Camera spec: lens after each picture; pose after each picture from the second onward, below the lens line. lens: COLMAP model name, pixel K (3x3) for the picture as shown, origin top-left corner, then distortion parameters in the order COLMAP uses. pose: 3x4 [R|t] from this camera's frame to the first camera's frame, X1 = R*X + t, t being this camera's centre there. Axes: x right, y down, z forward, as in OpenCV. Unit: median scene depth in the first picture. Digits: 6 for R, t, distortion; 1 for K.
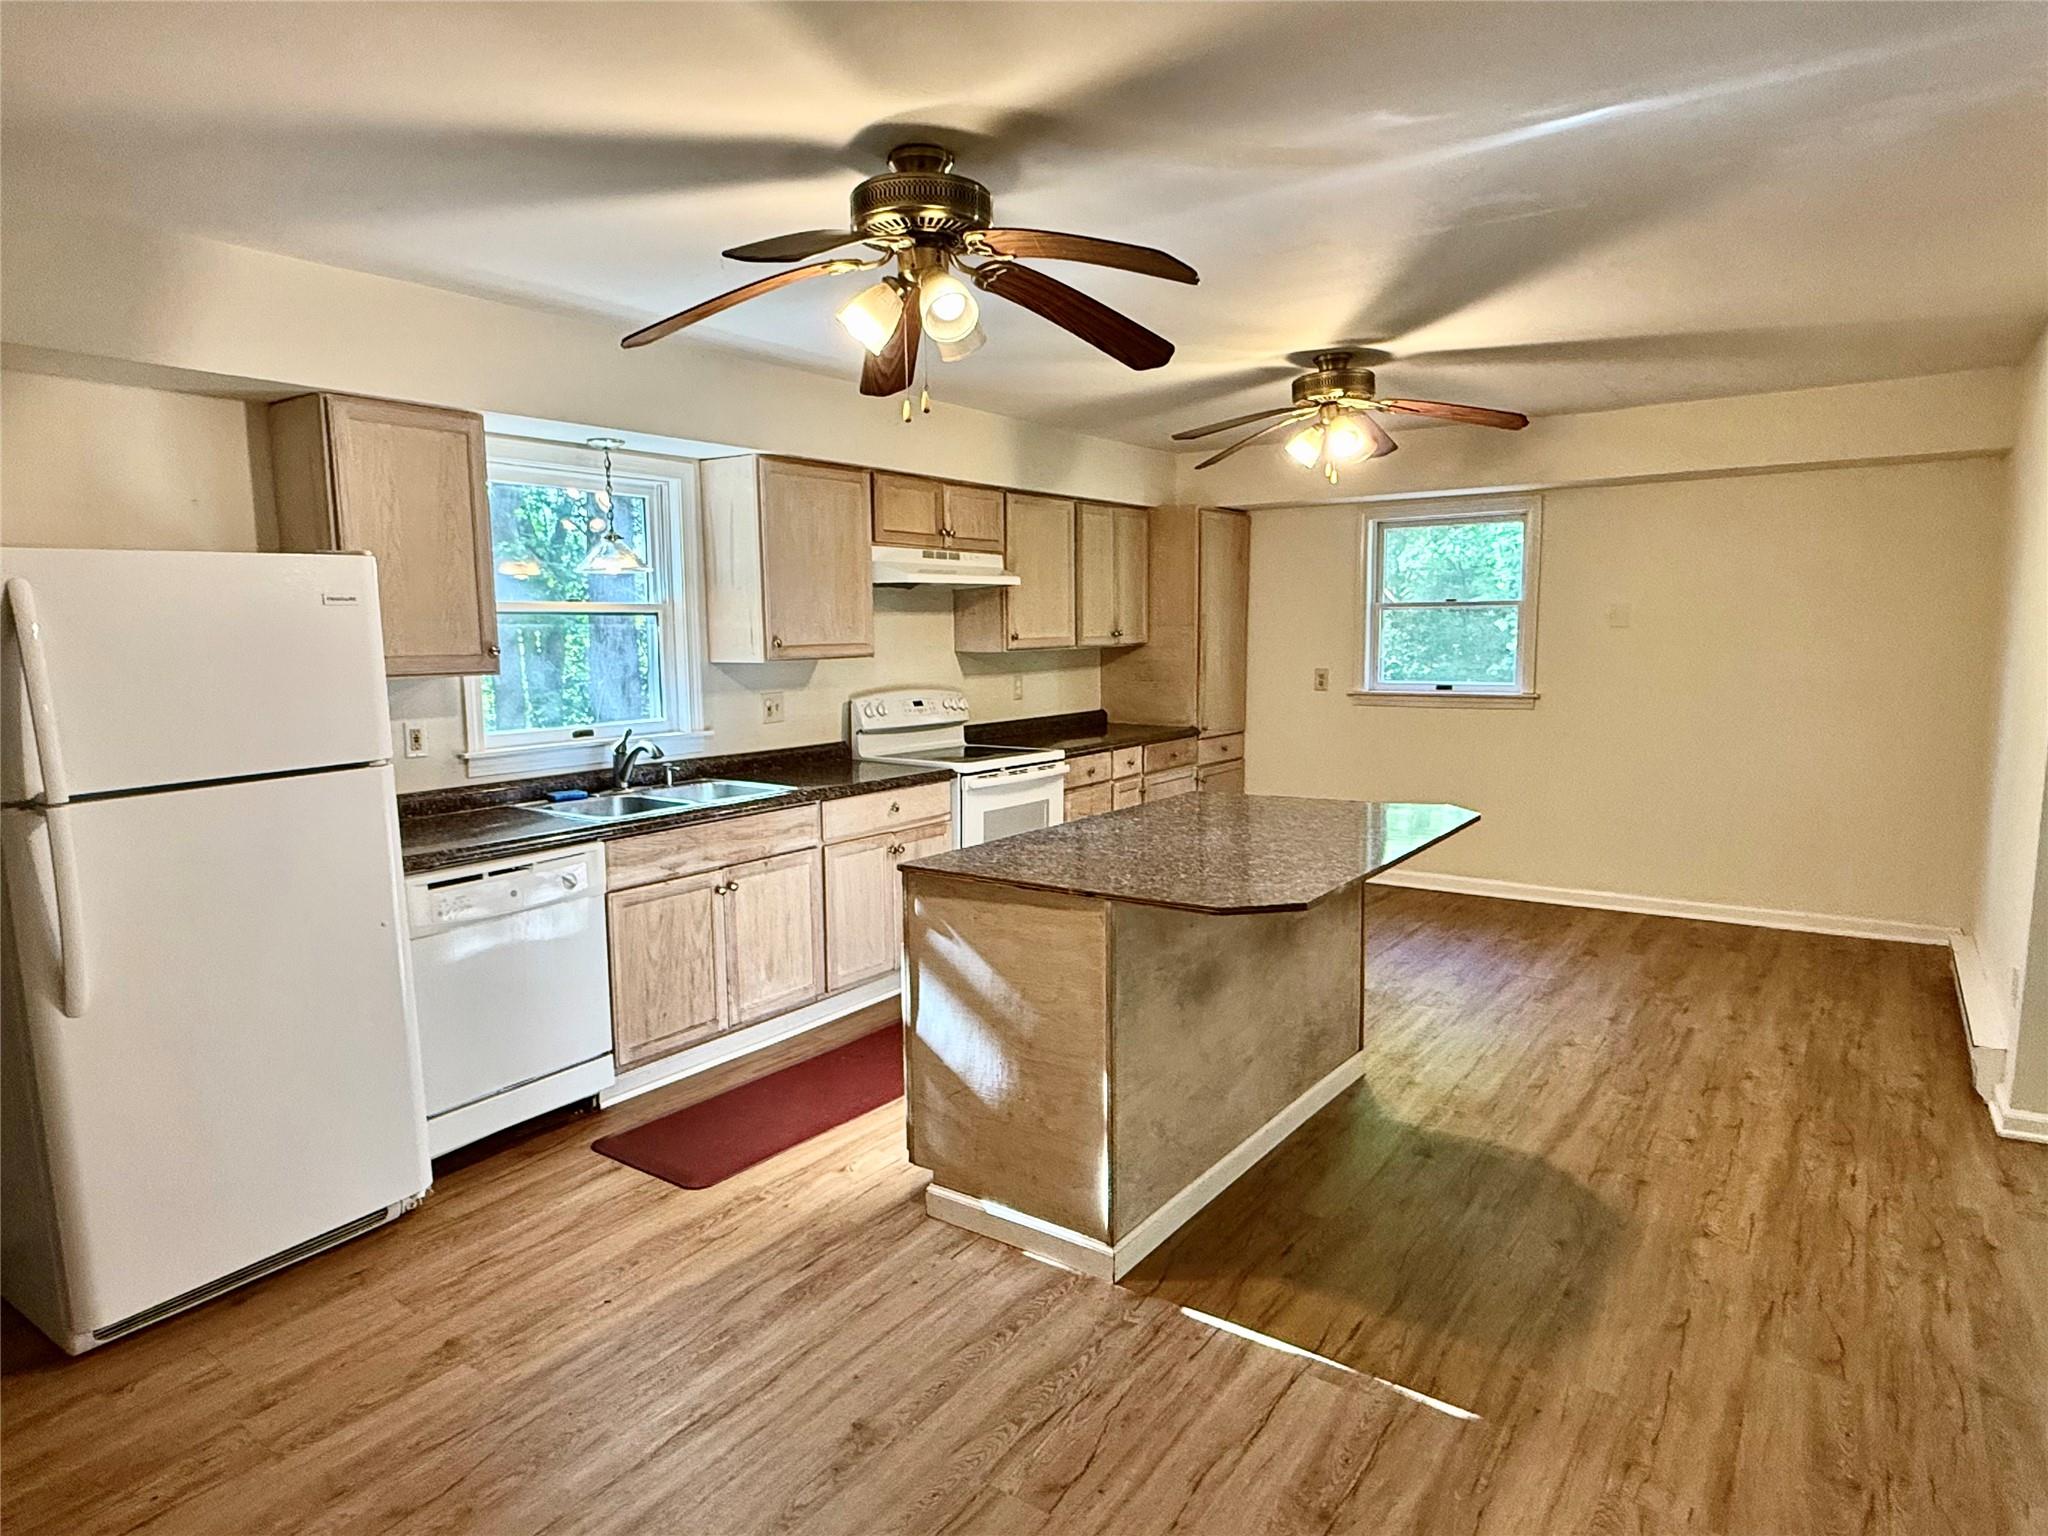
lens RADIAL K [[1193.2, 0, 1018.4], [0, 1193.2, 770.7], [0, 0, 1]] dist [0.017246, -0.000389]
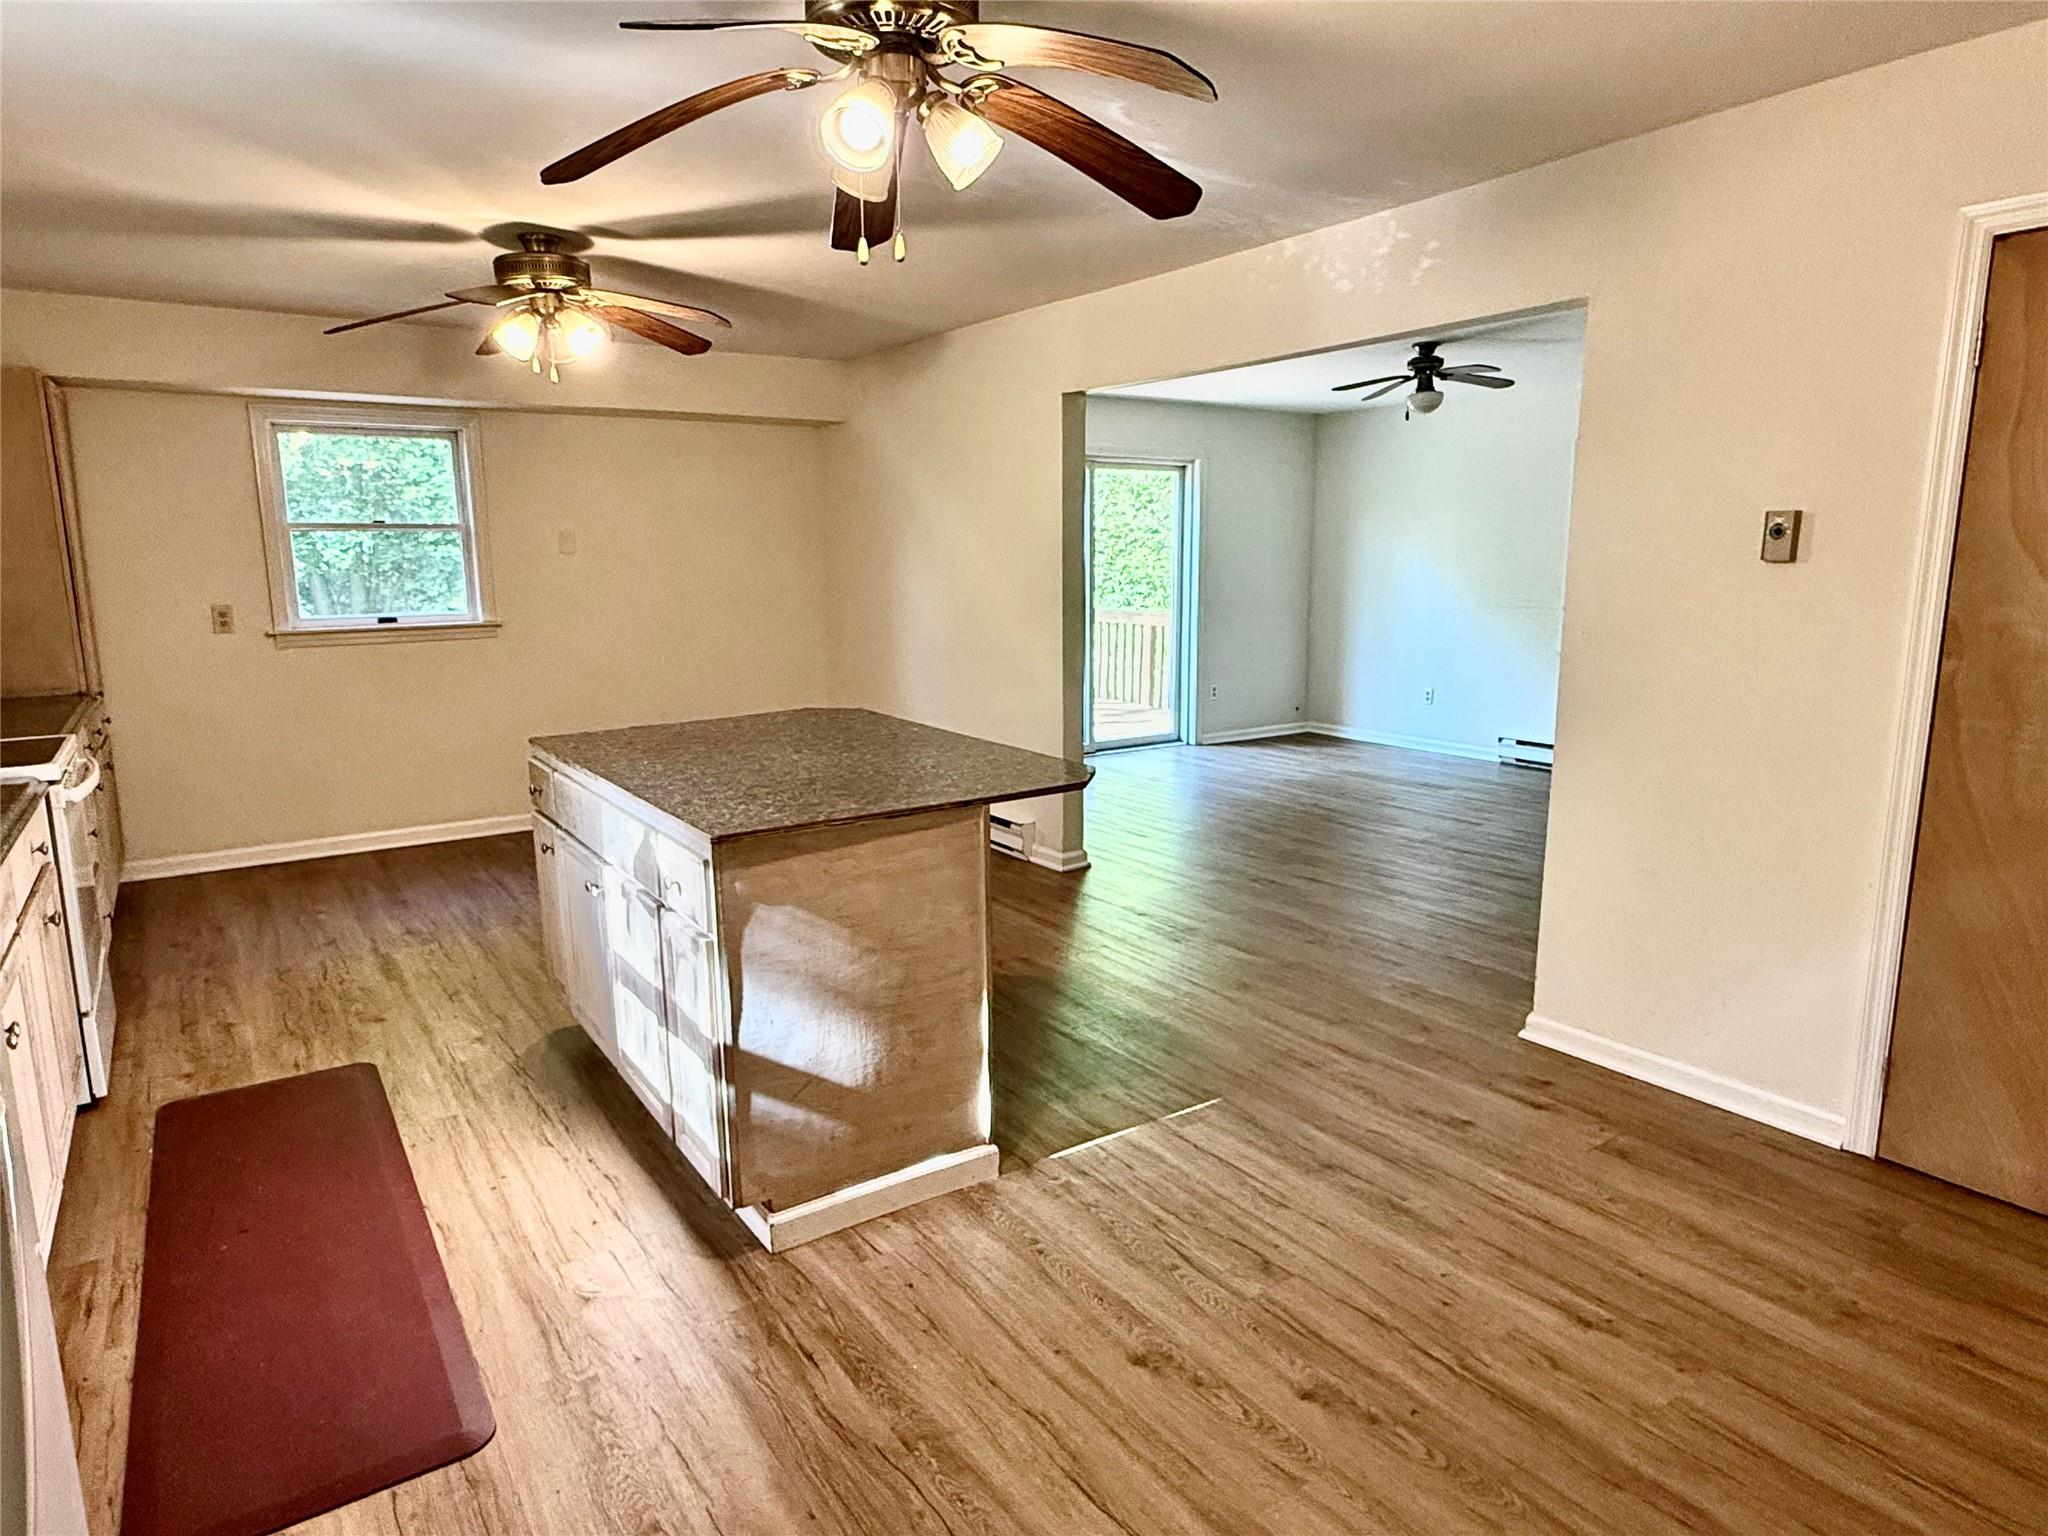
lens RADIAL K [[1193.2, 0, 1015.0], [0, 1193.2, 767.4], [0, 0, 1]] dist [0.017246, -0.000389]
pose [[0.357067, -0.163455, 0.919666, -0.739788], [0.117040, 0.984640, 0.129562, -0.049488], [-0.926717, 0.061375, 0.370713, 0.527344]]
